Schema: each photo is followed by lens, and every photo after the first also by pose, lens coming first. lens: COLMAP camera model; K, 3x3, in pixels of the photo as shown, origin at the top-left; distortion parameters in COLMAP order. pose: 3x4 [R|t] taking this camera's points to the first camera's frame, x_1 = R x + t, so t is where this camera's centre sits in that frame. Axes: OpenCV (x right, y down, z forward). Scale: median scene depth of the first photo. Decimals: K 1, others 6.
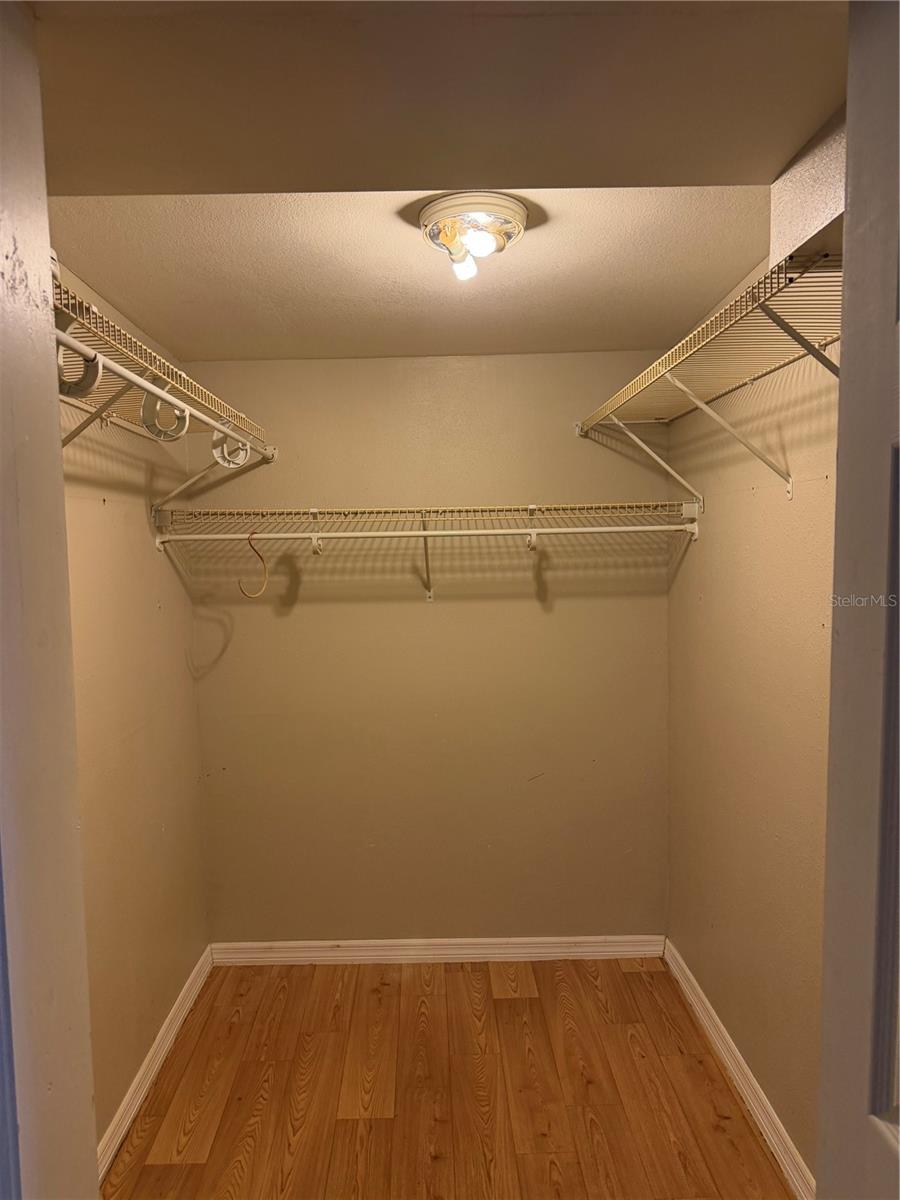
lens RADIAL K [[843.2, 0, 449.4], [0, 843.2, 601.3], [0, 0, 1]] dist [0.006777, 0.004899]
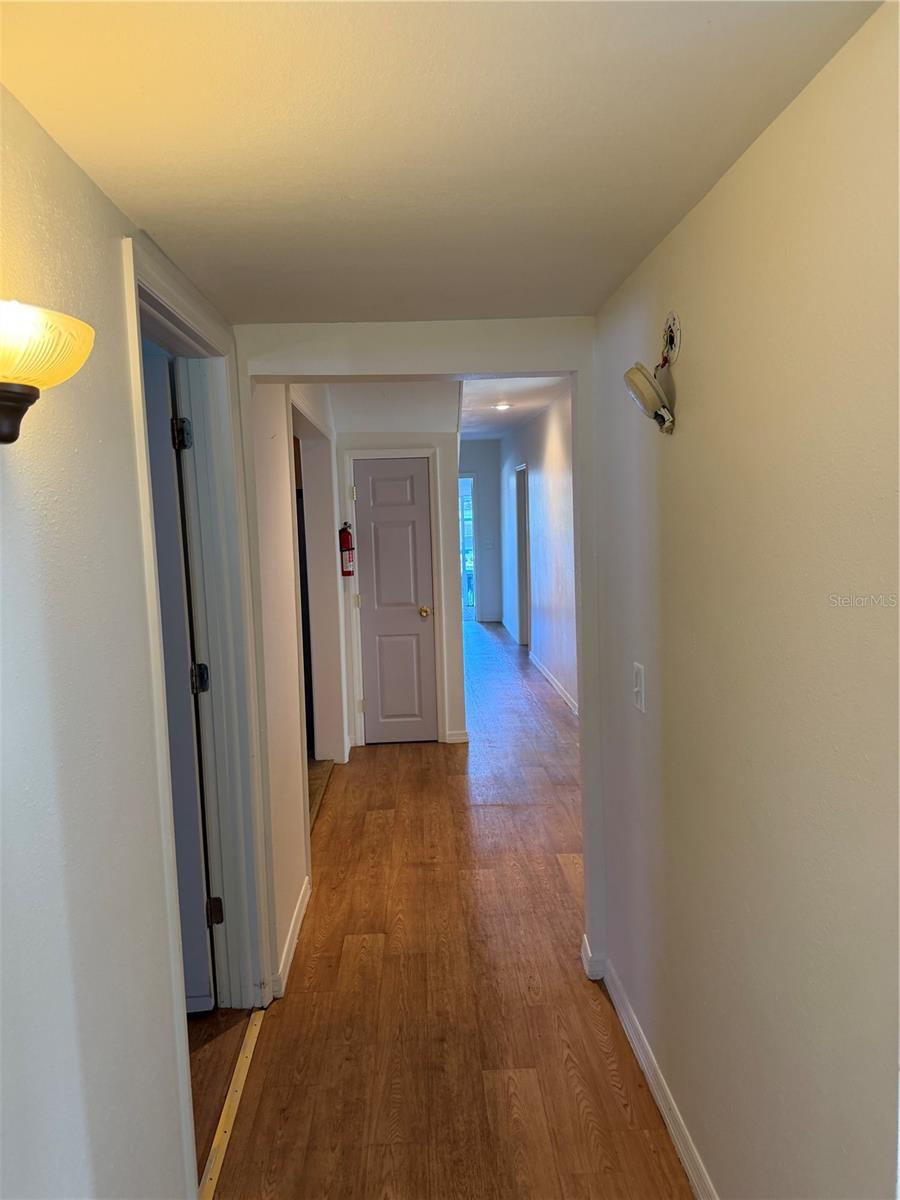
lens RADIAL K [[843.2, 0, 451.0], [0, 843.2, 600.6], [0, 0, 1]] dist [0.006777, 0.004899]
pose [[-0.998363, 0.057187, -0.000264, -0.061570], [0.056215, 0.982210, 0.179174, -0.170011], [0.010505, 0.178866, -0.983817, 1.979763]]
